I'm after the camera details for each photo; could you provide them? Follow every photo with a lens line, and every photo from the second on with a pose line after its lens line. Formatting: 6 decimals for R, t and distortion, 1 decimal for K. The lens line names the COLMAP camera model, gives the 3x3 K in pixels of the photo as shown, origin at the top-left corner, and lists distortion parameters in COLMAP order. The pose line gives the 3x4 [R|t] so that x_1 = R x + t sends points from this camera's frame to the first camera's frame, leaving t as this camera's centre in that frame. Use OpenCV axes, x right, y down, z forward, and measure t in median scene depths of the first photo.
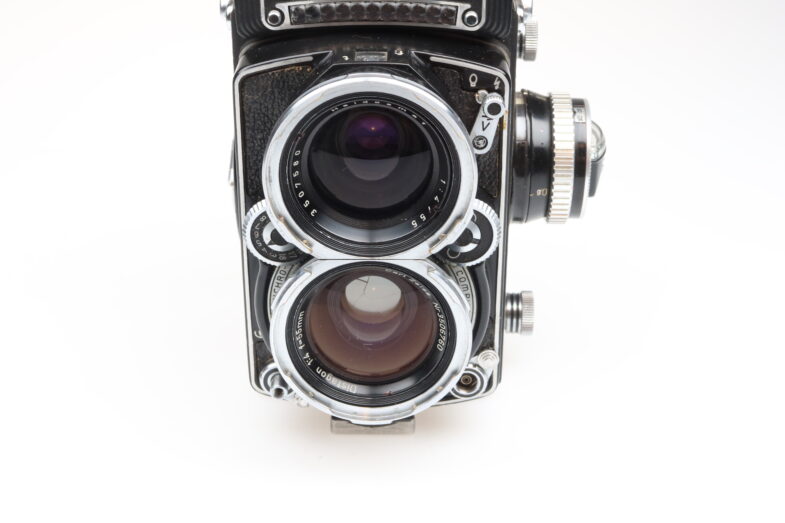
lens RADIAL K [[1347.3, 0, 392.5], [0, 1347.3, 261.5], [0, 0, 1]] dist [-0.011467, -0.059644]
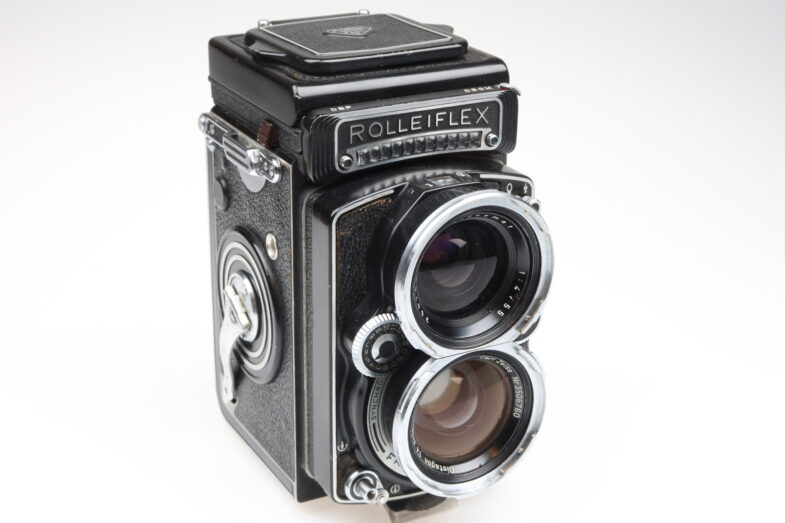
lens RADIAL K [[1347.3, 0, 392.5], [0, 1347.3, 261.5], [0, 0, 1]] dist [-0.011467, -0.059644]
pose [[0.868254, -0.173617, 0.464749, -0.600483], [0.220342, 0.974256, -0.047695, -0.035905], [-0.444504, 0.143815, 0.884157, -0.015098]]
